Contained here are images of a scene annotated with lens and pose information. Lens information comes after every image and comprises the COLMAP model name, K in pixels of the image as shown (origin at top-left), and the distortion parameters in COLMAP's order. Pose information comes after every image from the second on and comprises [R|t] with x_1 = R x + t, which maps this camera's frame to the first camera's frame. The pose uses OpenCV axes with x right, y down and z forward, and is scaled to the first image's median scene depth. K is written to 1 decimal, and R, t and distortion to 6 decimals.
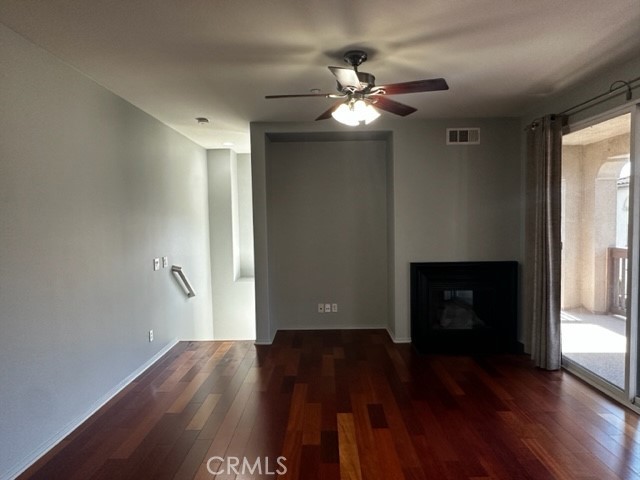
lens RADIAL K [[423.2, 0, 321.2], [0, 423.2, 242.4], [0, 0, 1]] dist [-0.010303, 0.003608]
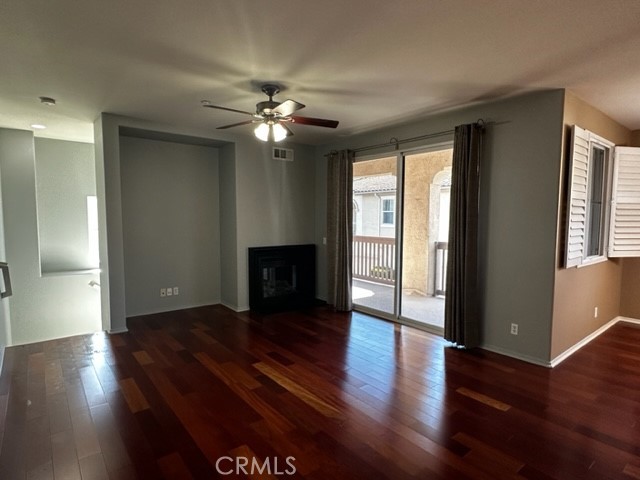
lens RADIAL K [[357.3, 0, 321.2], [0, 357.3, 240.7], [0, 0, 1]] dist [-0.003282, 0.000444]
pose [[0.774129, -0.023993, 0.632573, -0.374931], [0.013999, 0.999686, 0.020786, 0.008610], [-0.632873, -0.007236, 0.774222, 0.026608]]
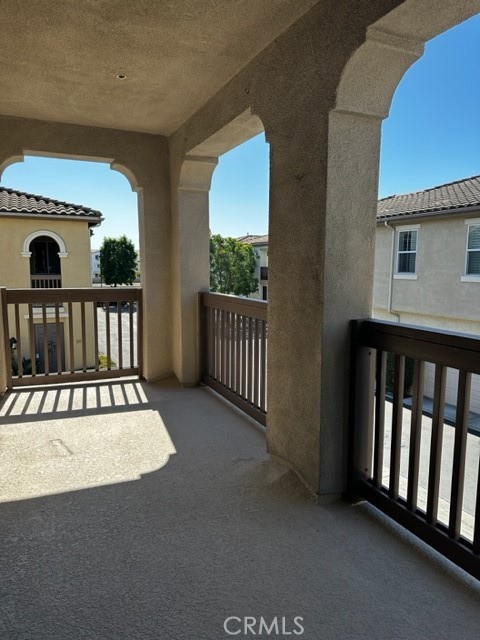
lens RADIAL K [[450.2, 0, 242.5], [0, 450.2, 325.1], [0, 0, 1]] dist [0.036633, -0.061248]
pose [[0.906692, -0.033355, 0.420472, 0.745671], [-0.000794, 0.996732, 0.080780, 0.012312], [-0.421793, -0.073576, 0.903702, 0.506162]]
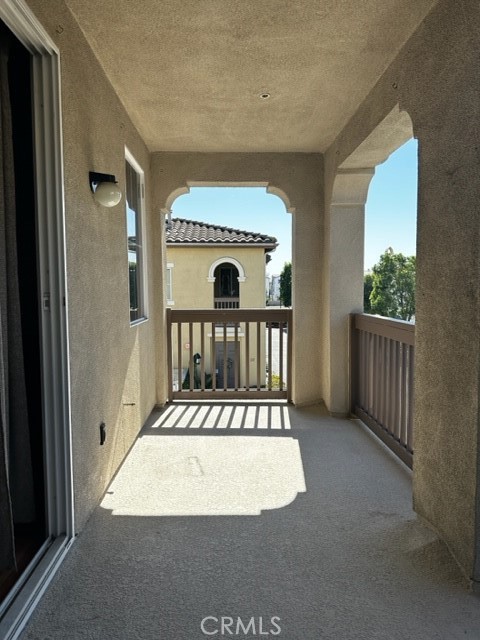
lens RADIAL K [[450.2, 0, 237.5], [0, 450.2, 317.7], [0, 0, 1]] dist [0.036633, -0.061248]
pose [[0.999379, 0.008923, 0.034093, 0.837153], [-0.009514, 0.999806, 0.017219, 0.015371], [-0.033933, -0.017532, 0.999270, 0.554757]]
